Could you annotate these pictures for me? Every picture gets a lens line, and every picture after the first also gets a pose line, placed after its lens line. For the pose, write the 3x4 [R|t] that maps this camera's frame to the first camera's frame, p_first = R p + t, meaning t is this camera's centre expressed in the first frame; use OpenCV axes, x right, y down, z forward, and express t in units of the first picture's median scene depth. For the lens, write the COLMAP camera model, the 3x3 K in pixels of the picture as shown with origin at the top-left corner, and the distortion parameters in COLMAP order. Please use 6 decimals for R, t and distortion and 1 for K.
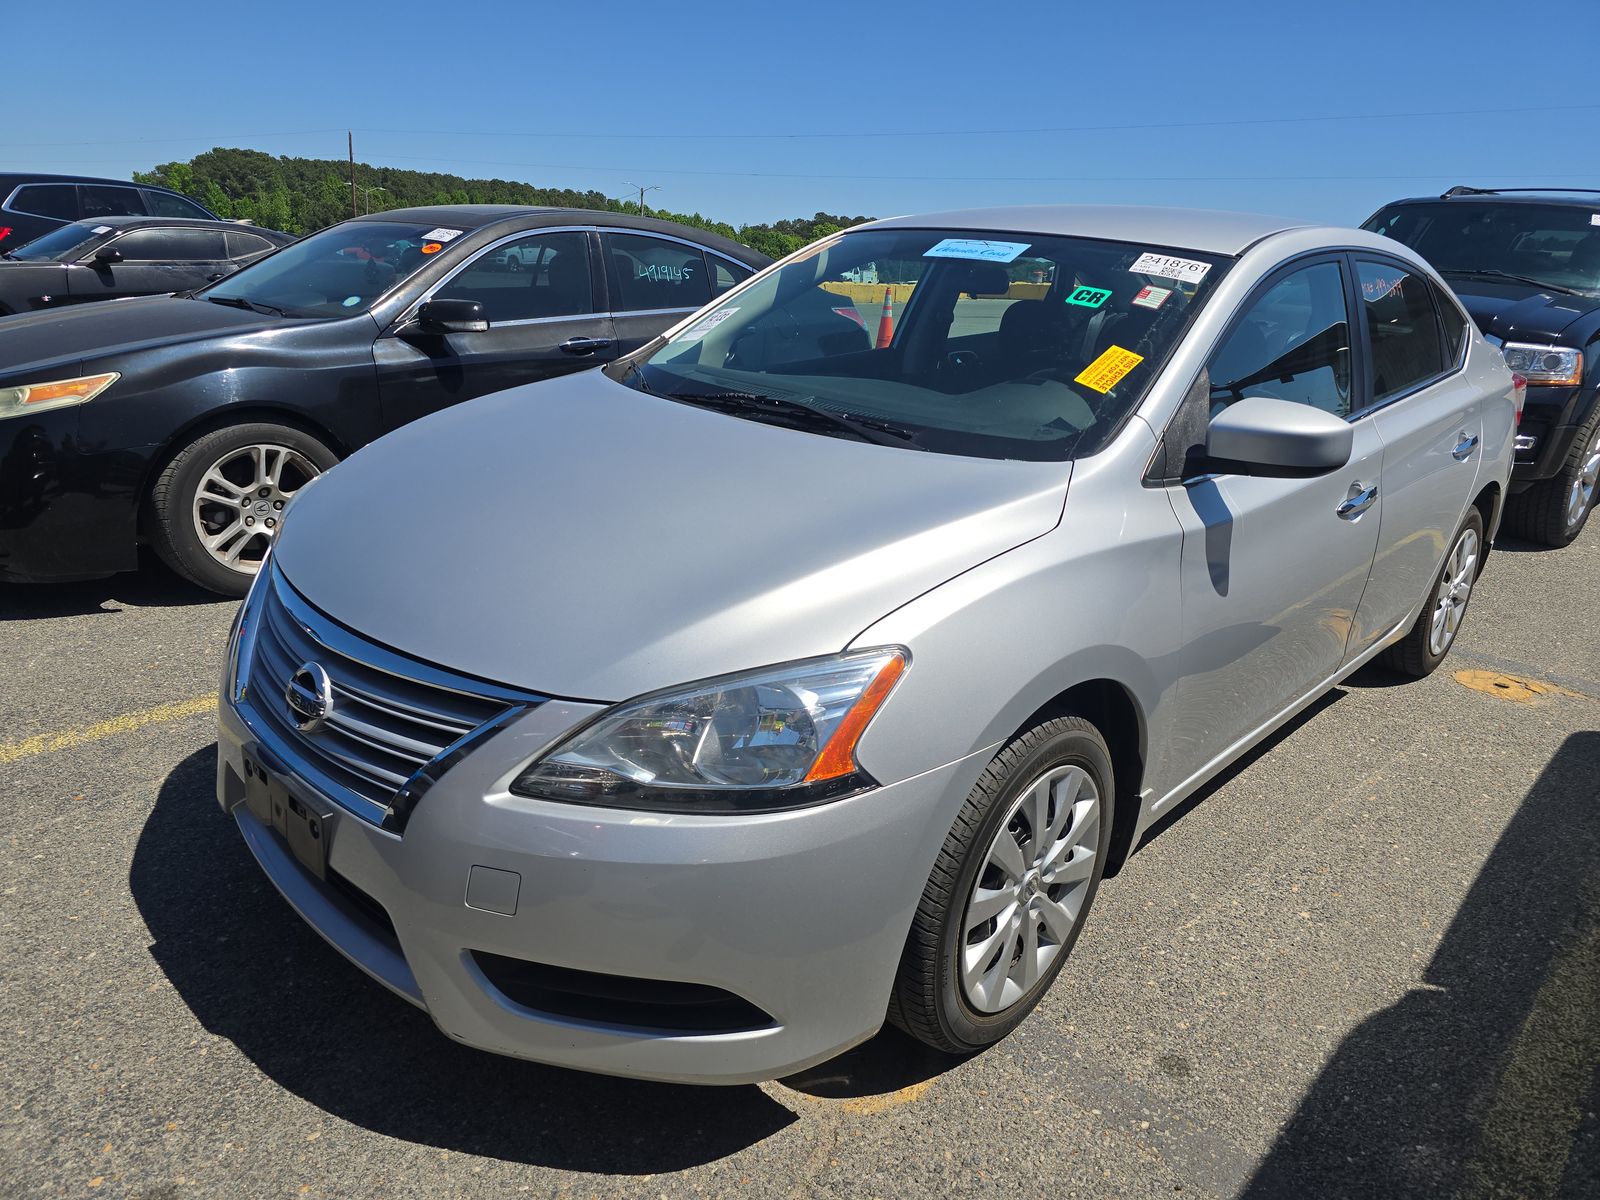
lens RADIAL K [[1094.8, 0, 807.8], [0, 1094.8, 603.7], [0, 0, 1]] dist [0.010170, -0.009350]
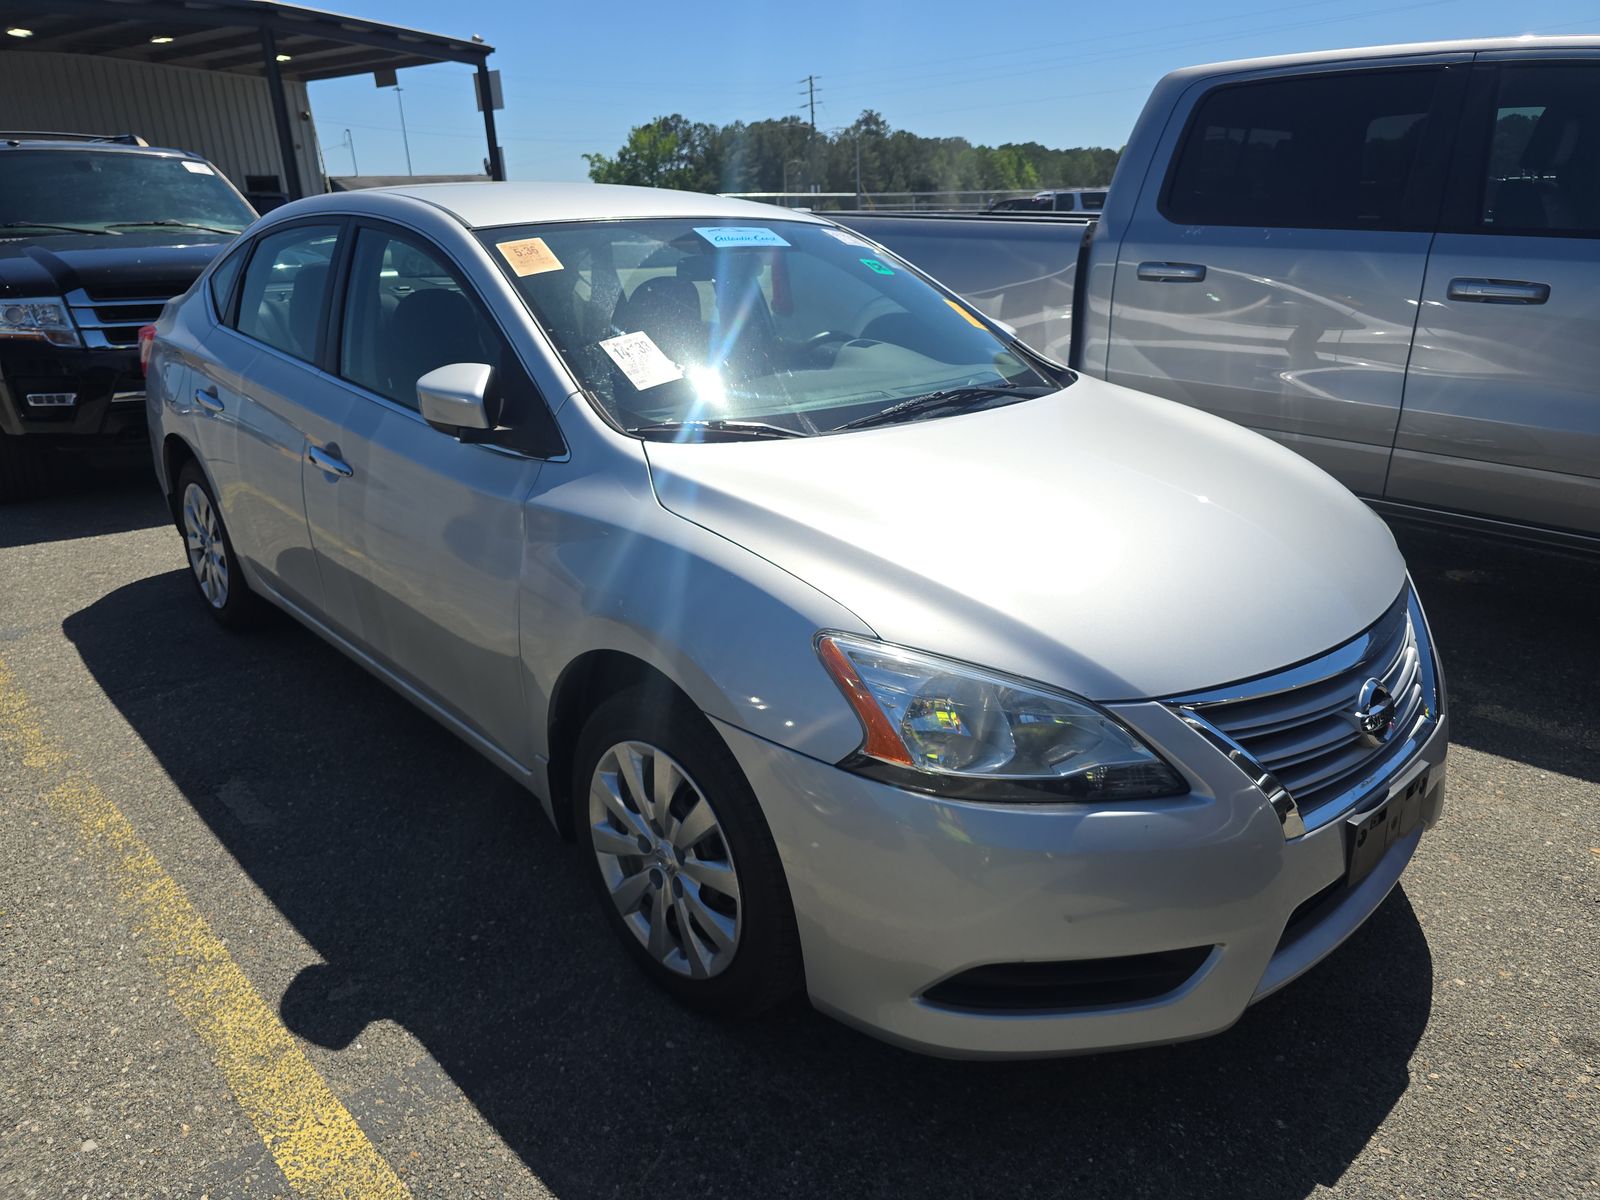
lens RADIAL K [[1094.8, 0, 804.4], [0, 1094.8, 600.3], [0, 0, 1]] dist [0.010170, -0.009350]
pose [[0.053871, -0.384638, 0.921494, -1.082660], [0.324555, 0.879473, 0.348125, -0.420970], [-0.944331, 0.280322, 0.172215, 1.003953]]
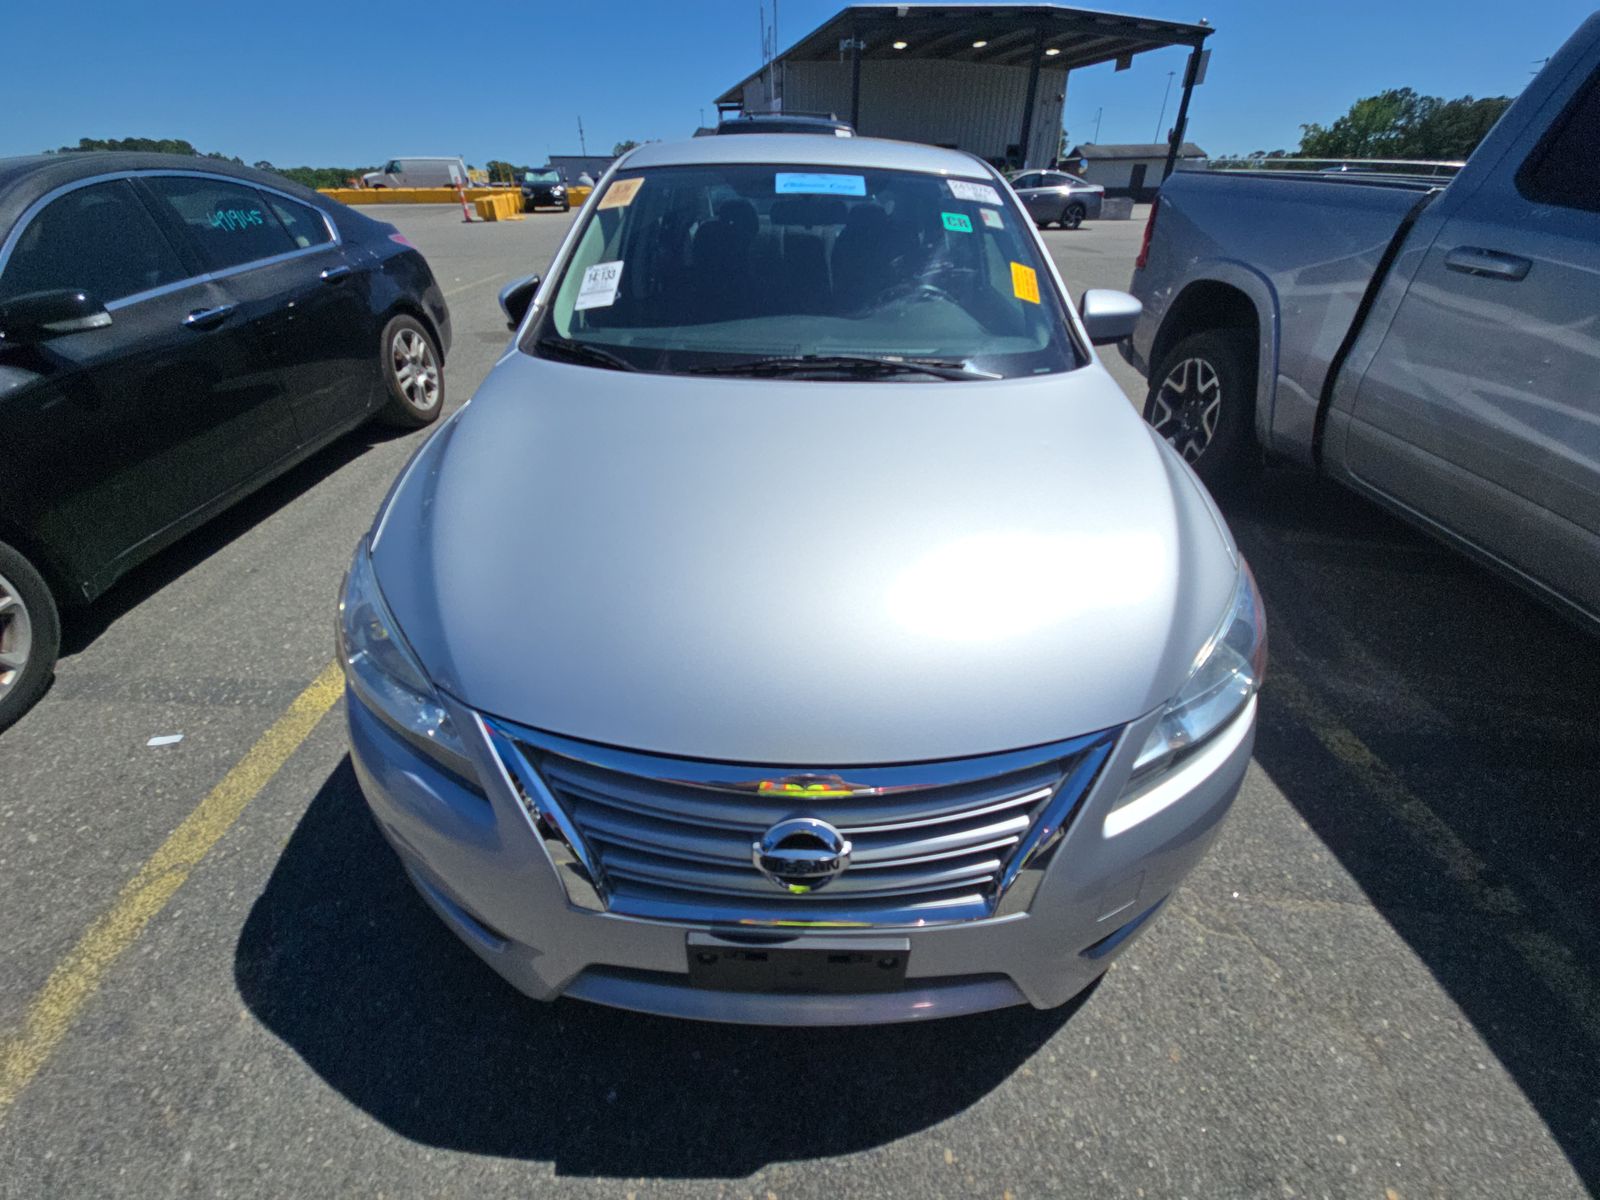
lens RADIAL K [[651.2, 0, 795.9], [0, 651.2, 603.5], [0, 0, 1]] dist [0.001863, -0.003626]
pose [[0.724025, -0.419195, 0.547780, -0.504164], [0.242620, 0.898166, 0.366651, -0.210030], [-0.645696, -0.132562, 0.752000, 0.501950]]
